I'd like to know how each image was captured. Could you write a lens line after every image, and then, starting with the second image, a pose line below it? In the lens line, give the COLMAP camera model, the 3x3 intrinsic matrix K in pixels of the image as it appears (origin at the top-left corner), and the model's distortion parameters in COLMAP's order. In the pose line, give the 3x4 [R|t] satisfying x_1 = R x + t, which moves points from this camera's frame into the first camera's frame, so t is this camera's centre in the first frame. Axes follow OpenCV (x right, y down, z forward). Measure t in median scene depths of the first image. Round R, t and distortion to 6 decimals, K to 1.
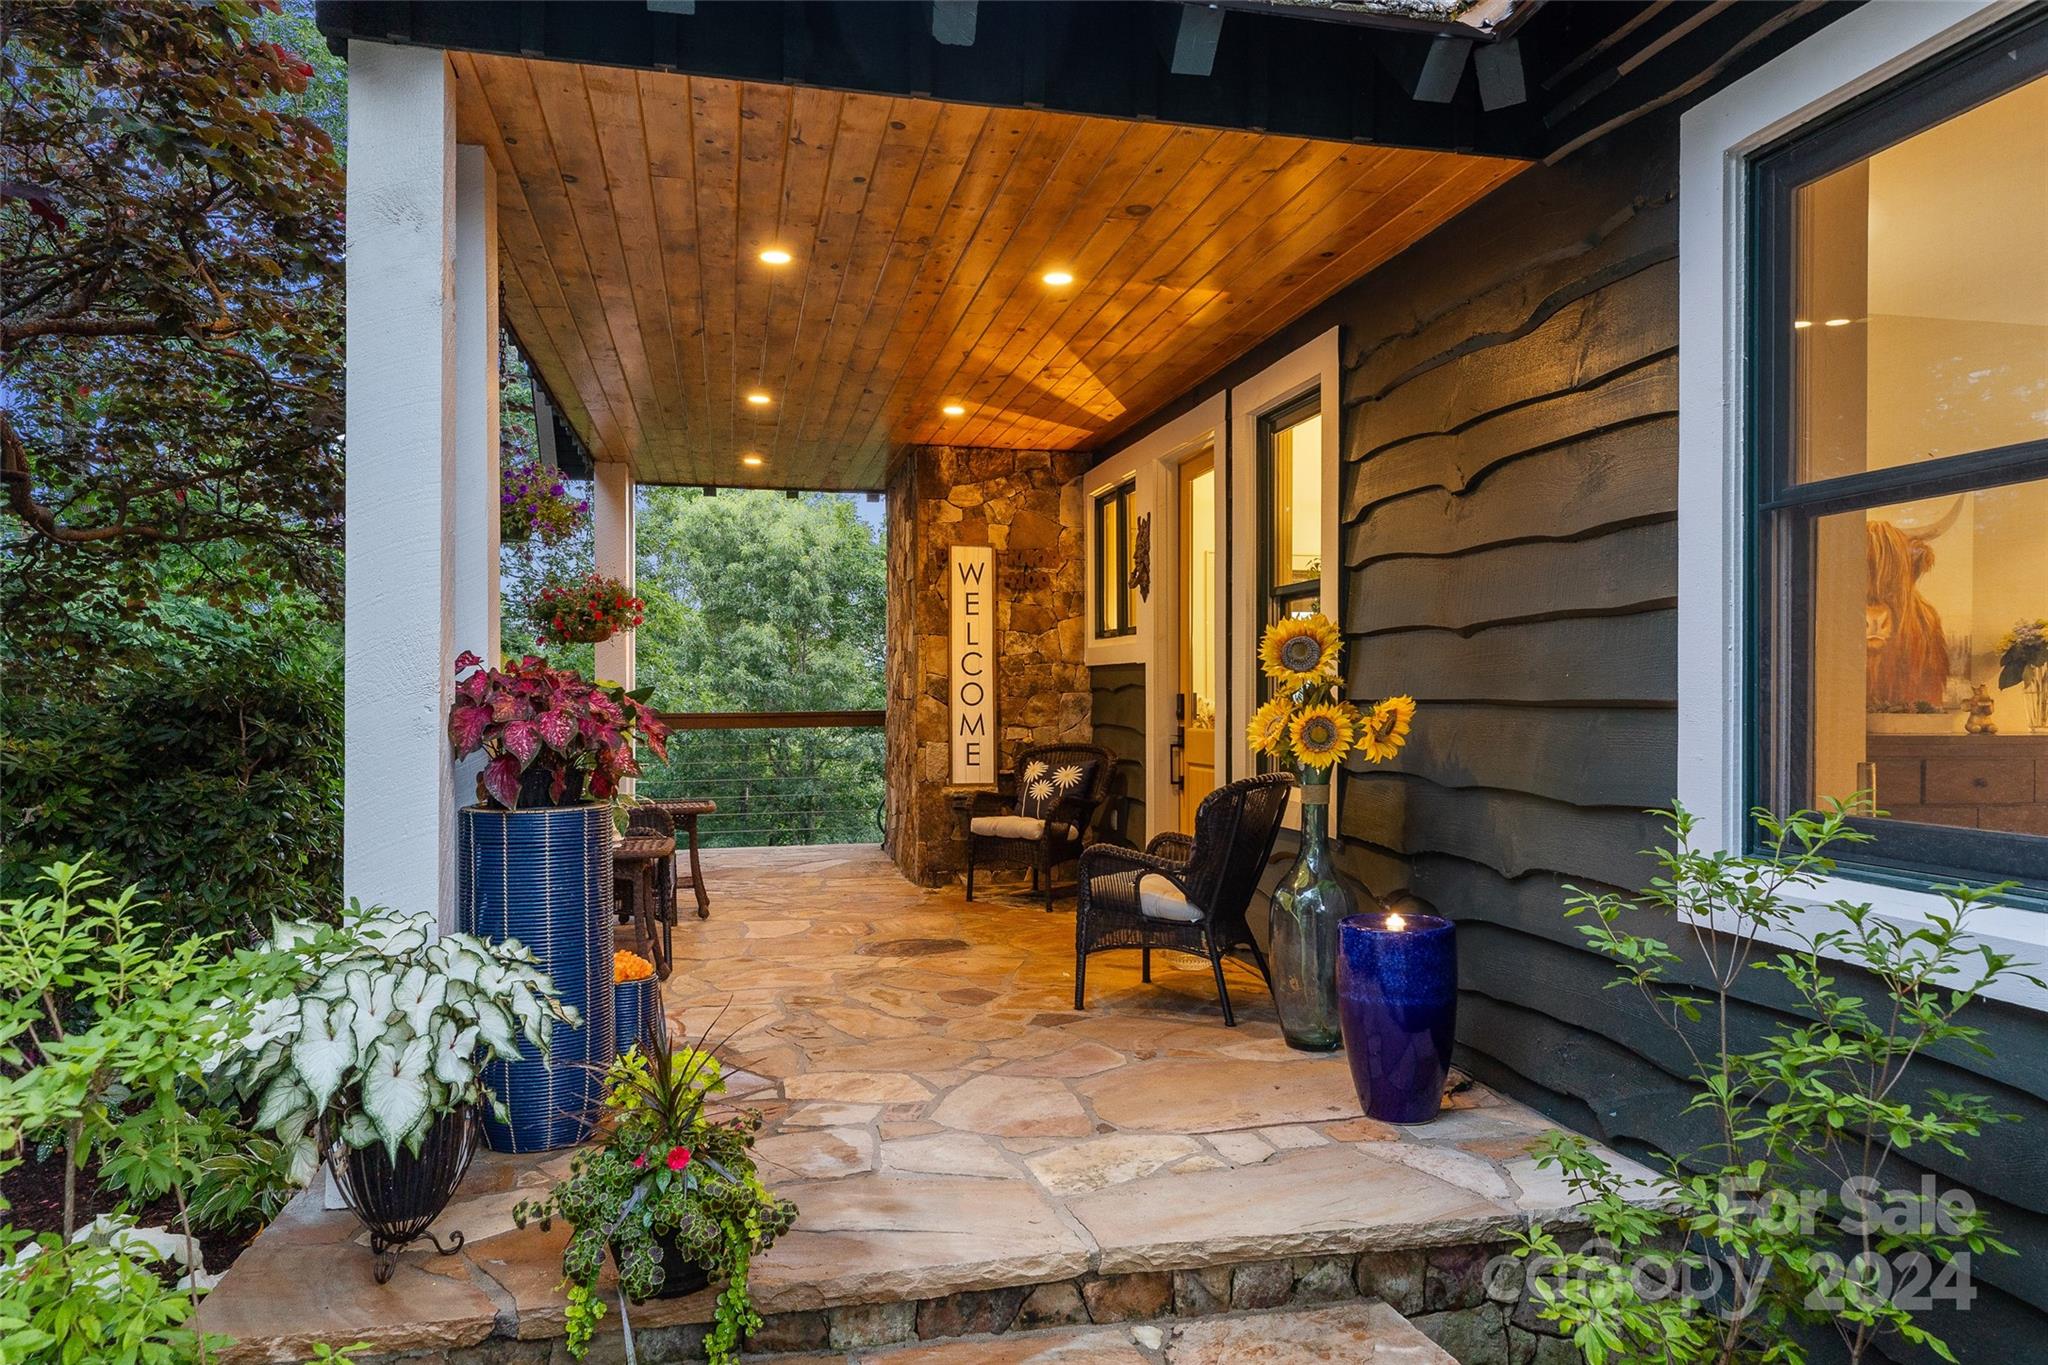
lens RADIAL K [[1382.3, 0, 1026.6], [0, 1382.3, 695.0], [0, 0, 1]] dist [0.021173, -0.000162]
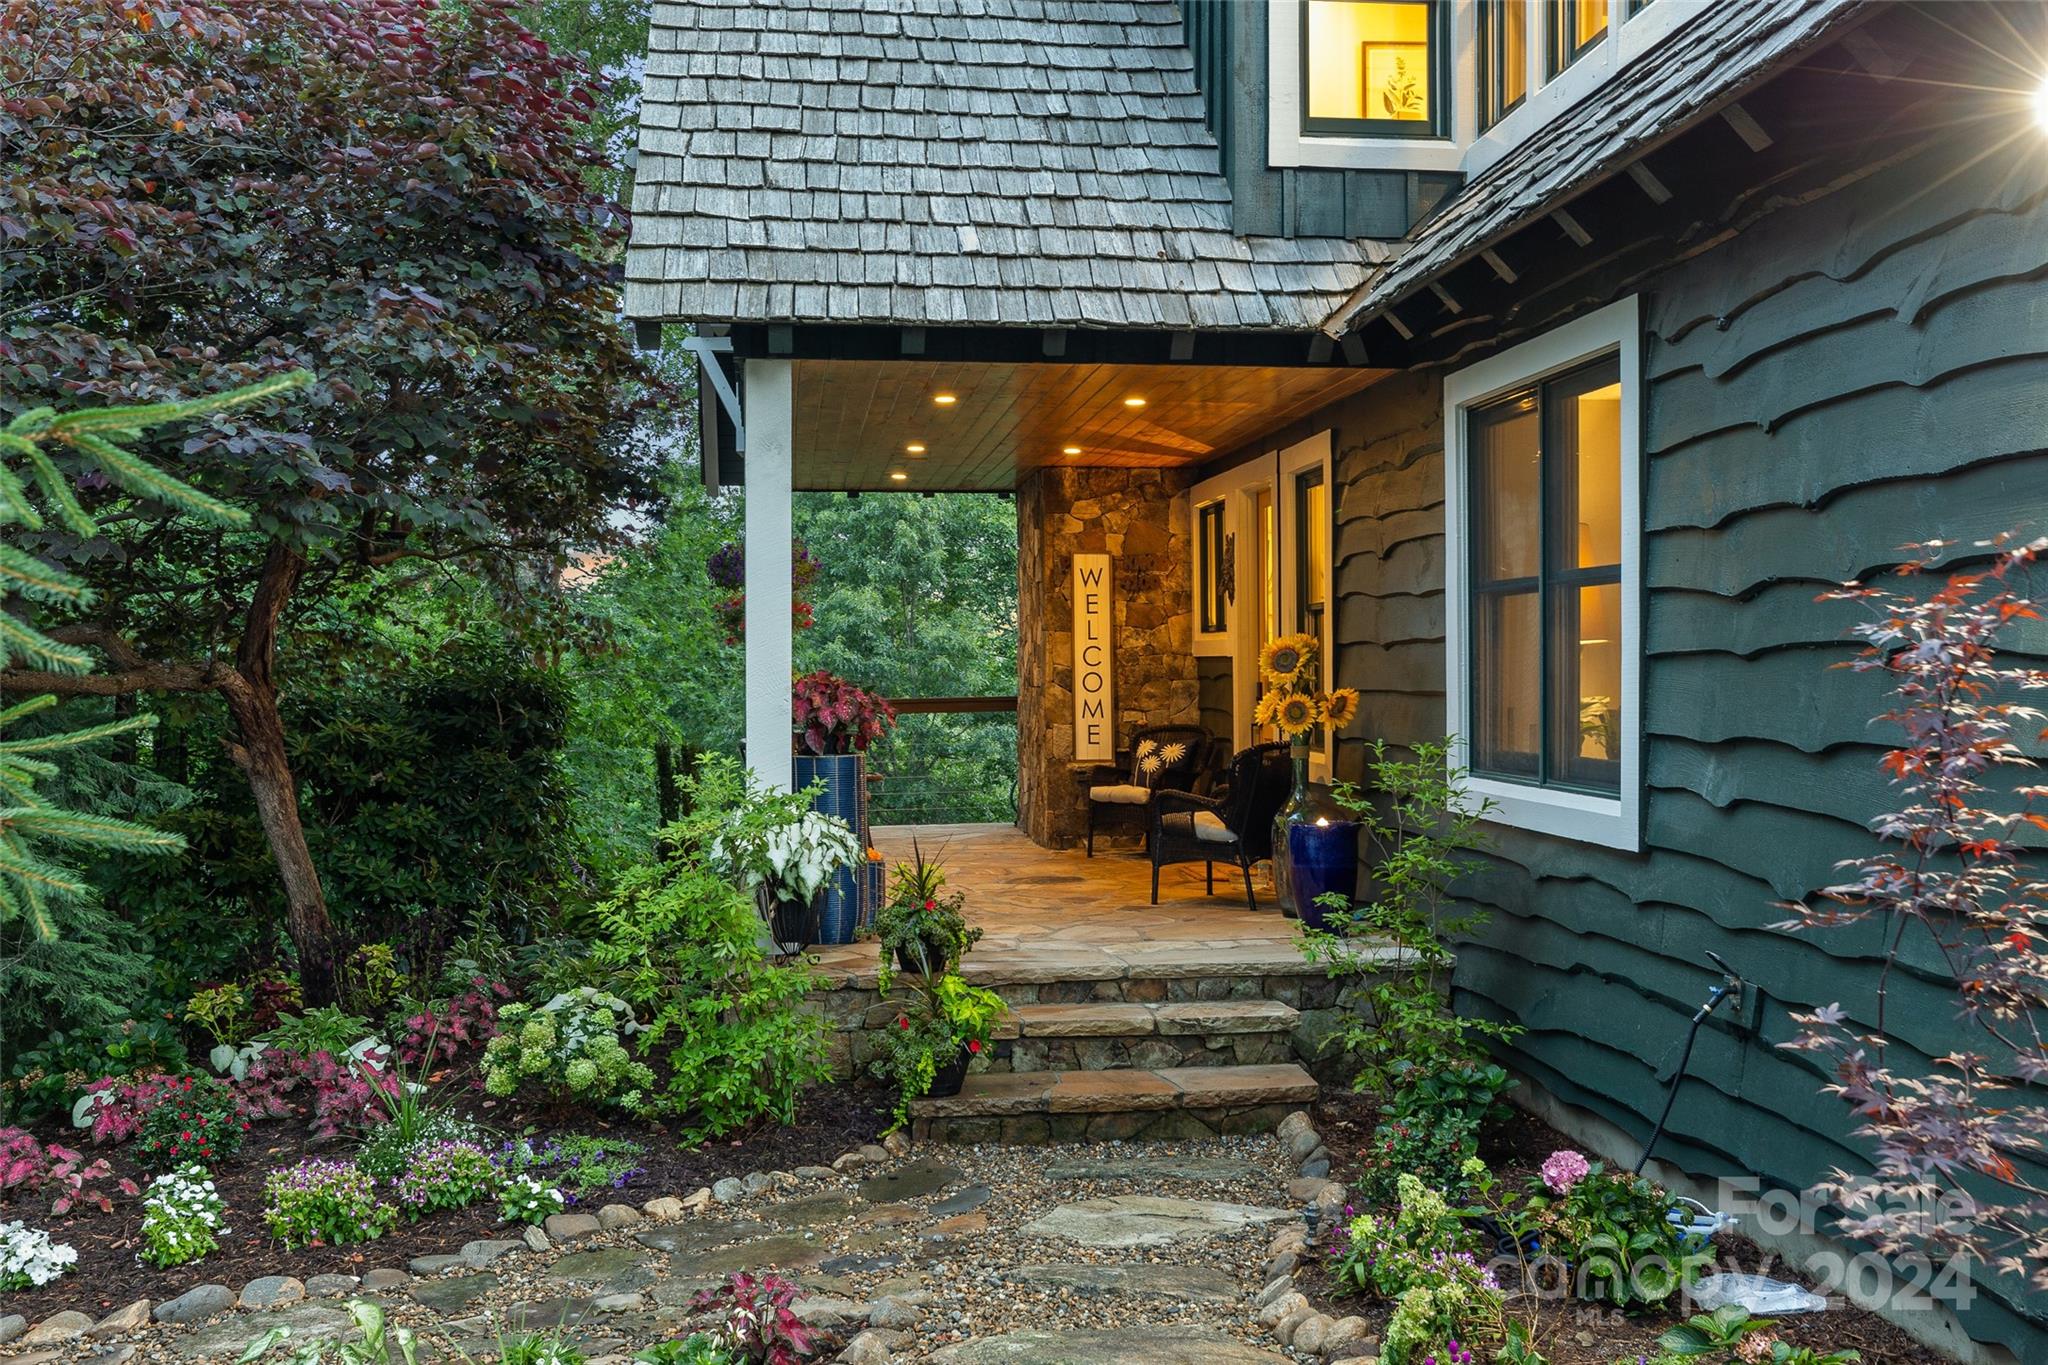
lens RADIAL K [[2032.4, 0, 1024.0], [0, 2032.4, 682.5], [0, 0, 1]] dist [0.000850, 0.010302]
pose [[0.995392, -0.006884, -0.095643, 0.065631], [0.007557, 0.999949, 0.006678, -0.012234], [0.095592, -0.007370, 0.995393, -0.690407]]
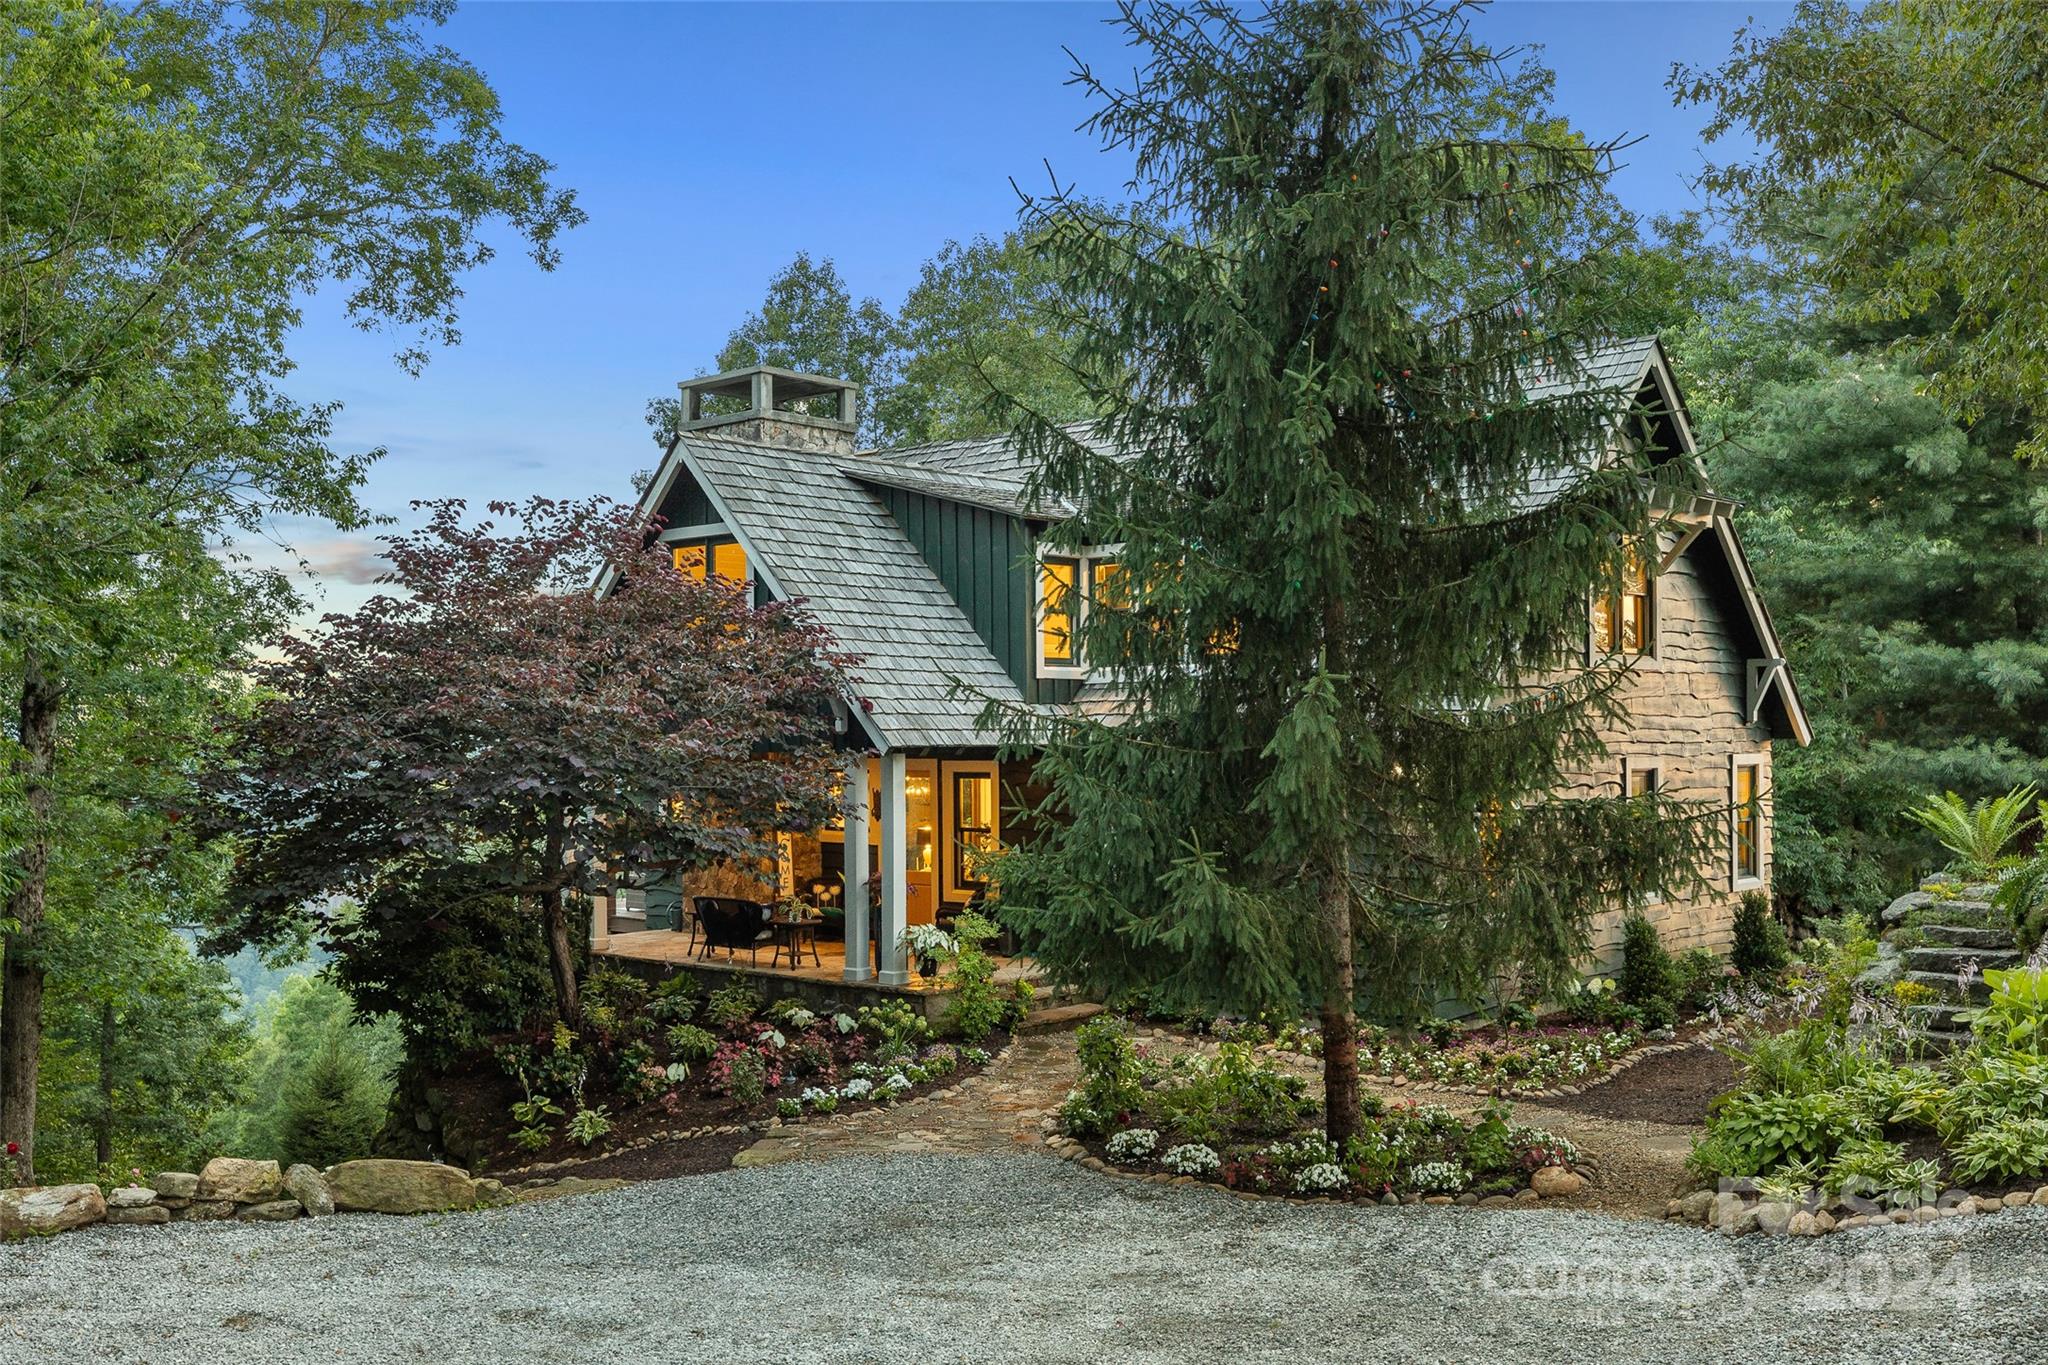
lens RADIAL K [[2055.2, 0, 1020.9], [0, 2055.2, 754.9], [0, 0, 1]] dist [0.004350, 0.001655]
pose [[0.830003, -0.018970, 0.557437, -1.633663], [0.010978, 0.999783, 0.017678, -0.229085], [-0.557651, -0.008553, 0.830031, -2.092307]]
